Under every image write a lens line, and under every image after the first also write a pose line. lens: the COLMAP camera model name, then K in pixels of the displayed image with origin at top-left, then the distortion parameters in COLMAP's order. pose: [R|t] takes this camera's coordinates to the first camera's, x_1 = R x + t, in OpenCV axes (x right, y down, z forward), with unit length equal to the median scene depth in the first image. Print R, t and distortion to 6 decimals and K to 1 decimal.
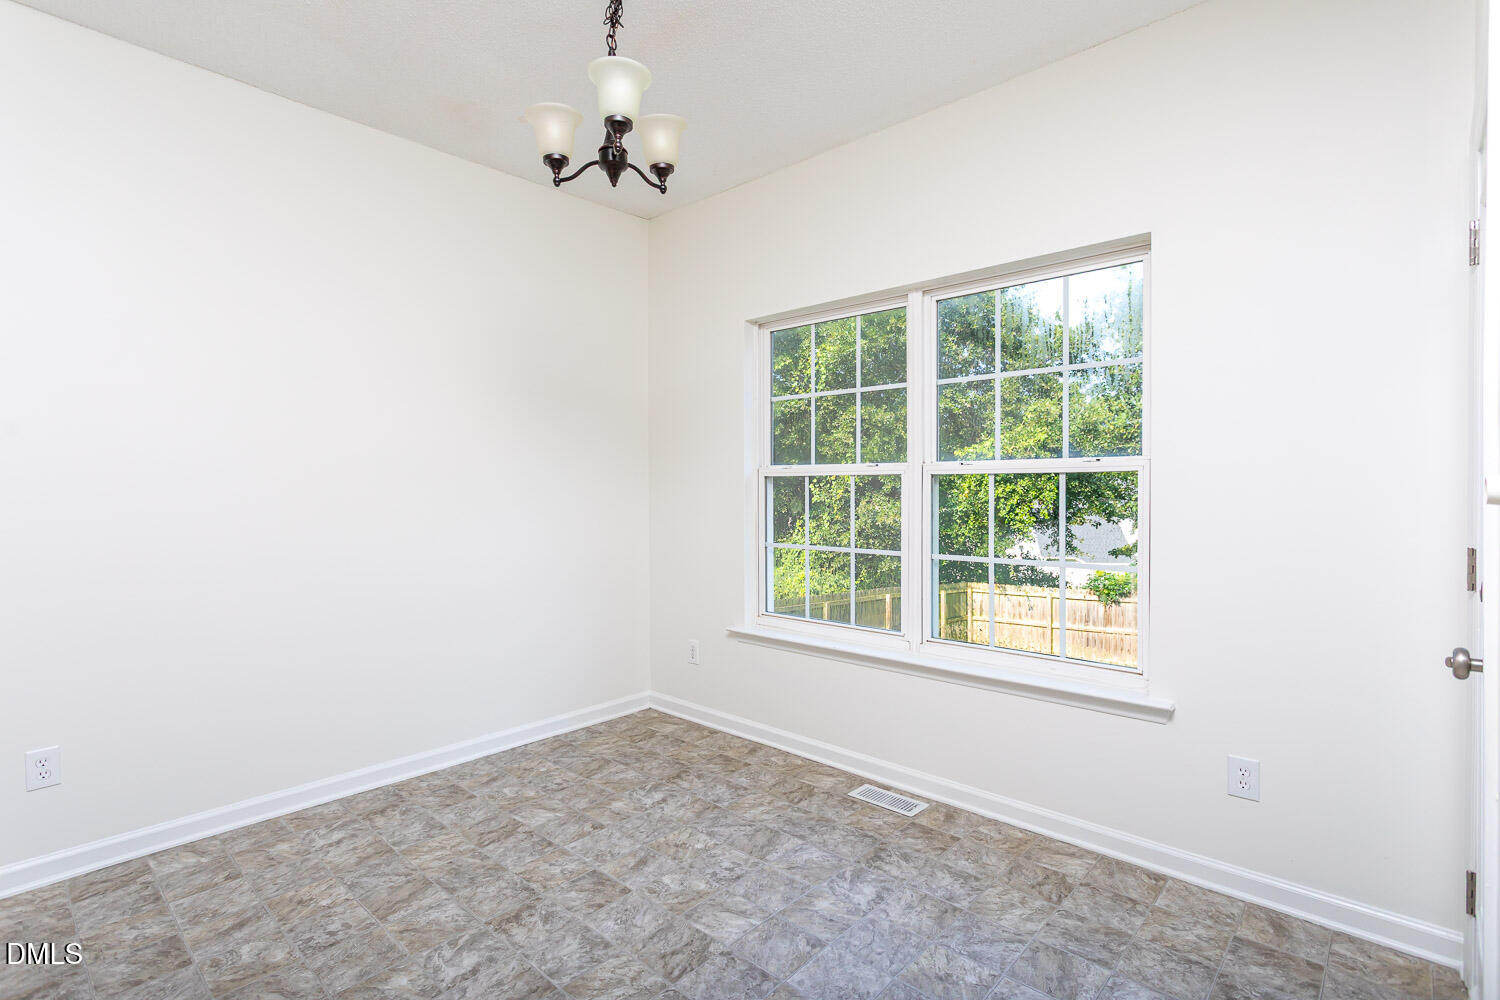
lens RADIAL K [[755.3, 0, 750.4], [0, 755.3, 468.1], [0, 0, 1]] dist [0.004001, 0.000322]
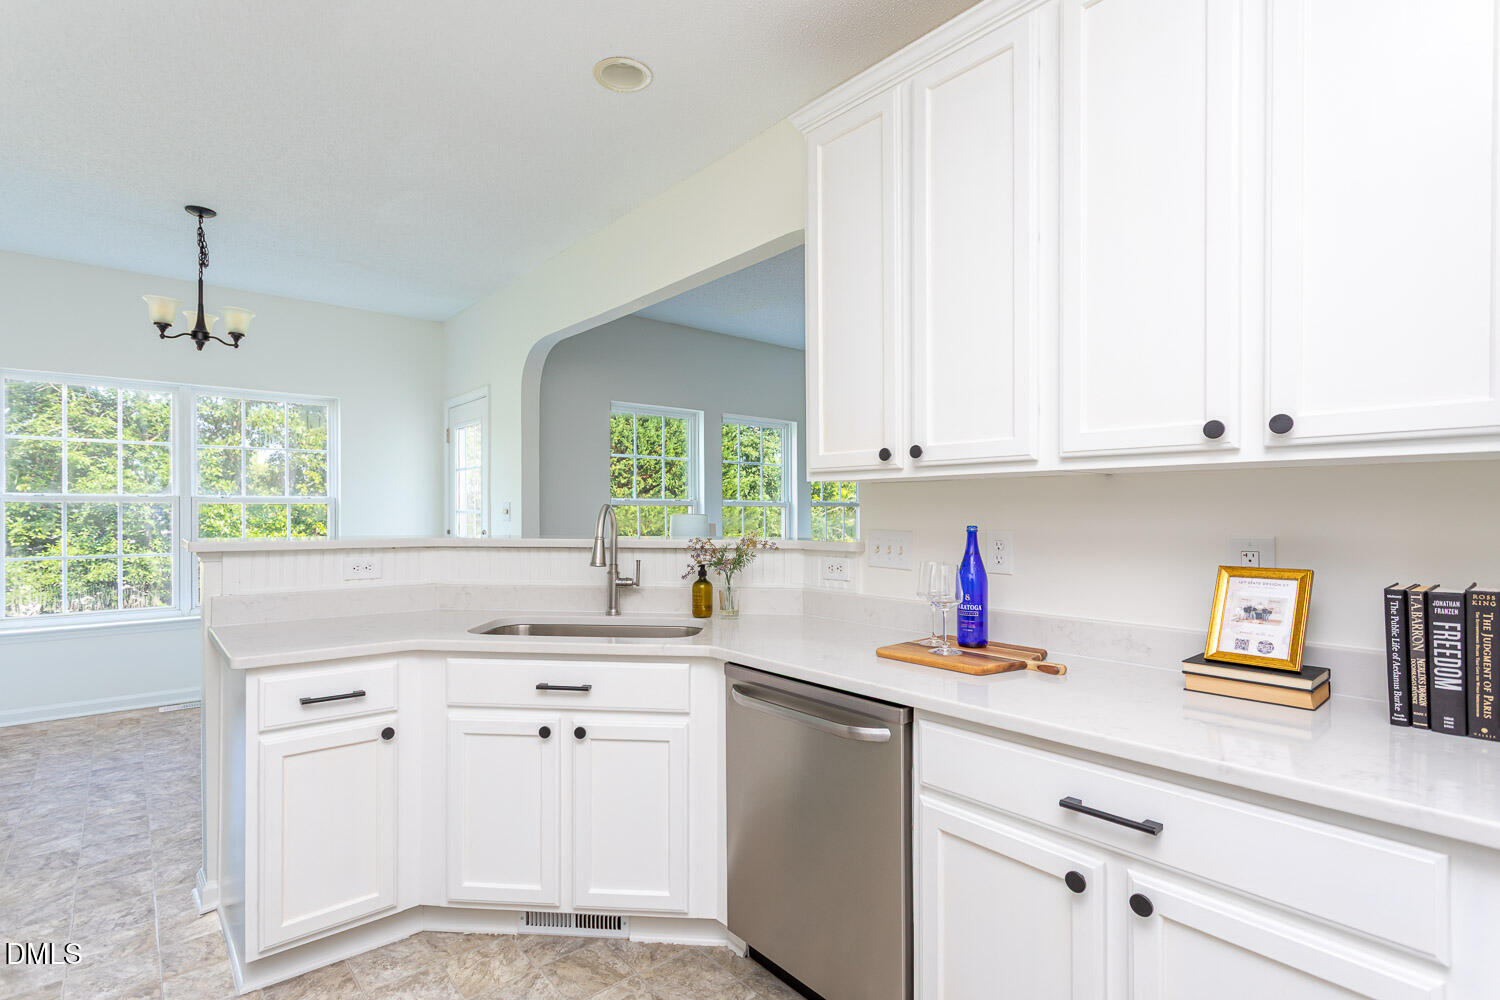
lens RADIAL K [[711.8, 0, 750.0], [0, 711.8, 500.0], [0, 0, 1]] dist [0.001216, -0.000002]
pose [[0.090990, 0.025386, 0.995528, -2.056249], [-0.006930, 0.999667, -0.024858, 0.030926], [-0.995828, -0.004638, 0.091135, -0.576277]]
